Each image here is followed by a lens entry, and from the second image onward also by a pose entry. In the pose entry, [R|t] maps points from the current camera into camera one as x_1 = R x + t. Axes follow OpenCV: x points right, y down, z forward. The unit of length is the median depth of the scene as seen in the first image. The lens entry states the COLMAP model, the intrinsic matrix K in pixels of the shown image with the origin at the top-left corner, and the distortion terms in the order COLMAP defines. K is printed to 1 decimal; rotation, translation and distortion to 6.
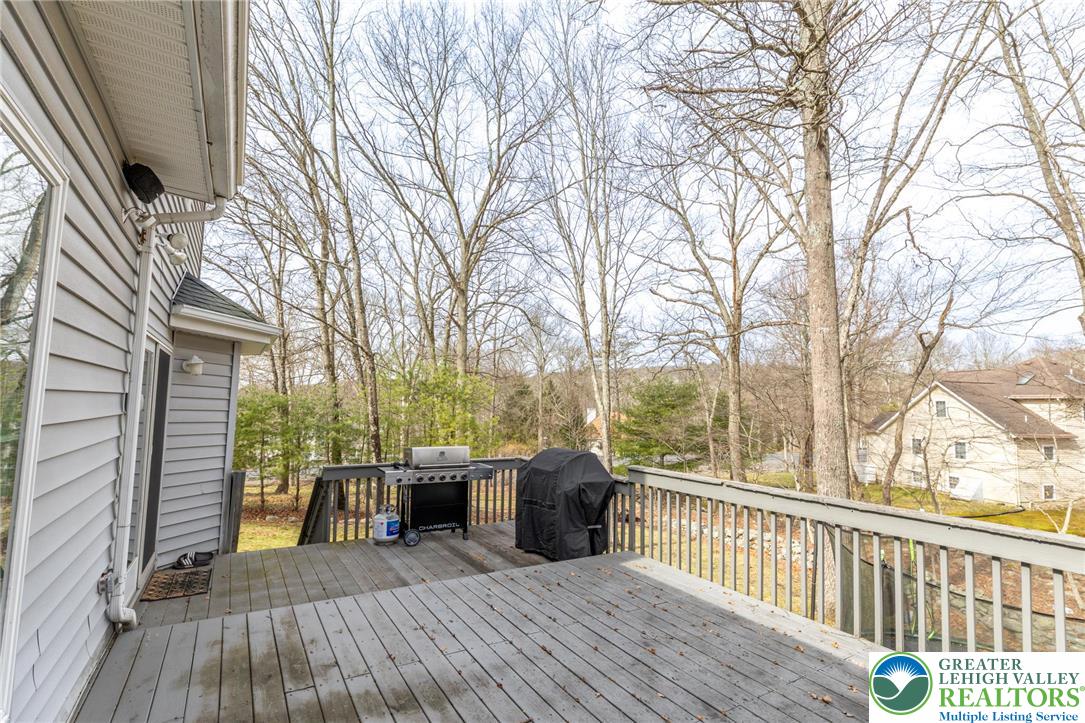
lens RADIAL K [[512.1, 0, 545.1], [0, 512.1, 366.5], [0, 0, 1]] dist [-0.001710, -0.000019]
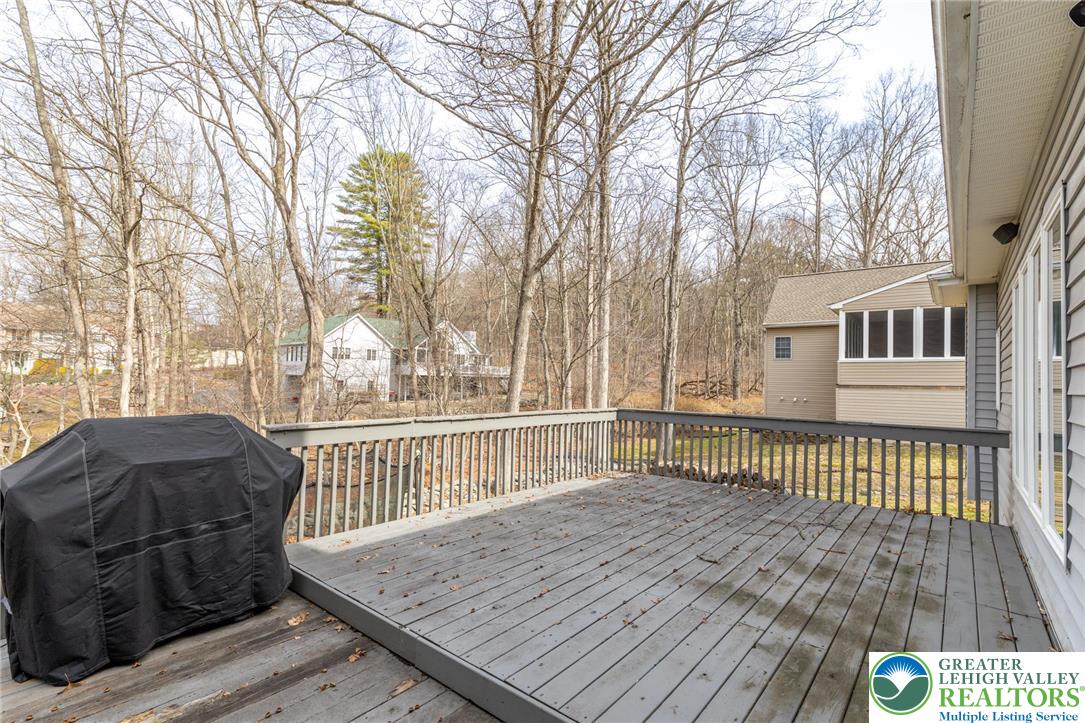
lens RADIAL K [[512.1, 0, 544.3], [0, 512.1, 362.2], [0, 0, 1]] dist [-0.001710, -0.000019]
pose [[-0.337758, 0.000306, 0.941233, -0.959835], [-0.106130, 0.993610, -0.038408, 0.161492], [-0.935230, -0.112866, -0.335568, 1.468205]]
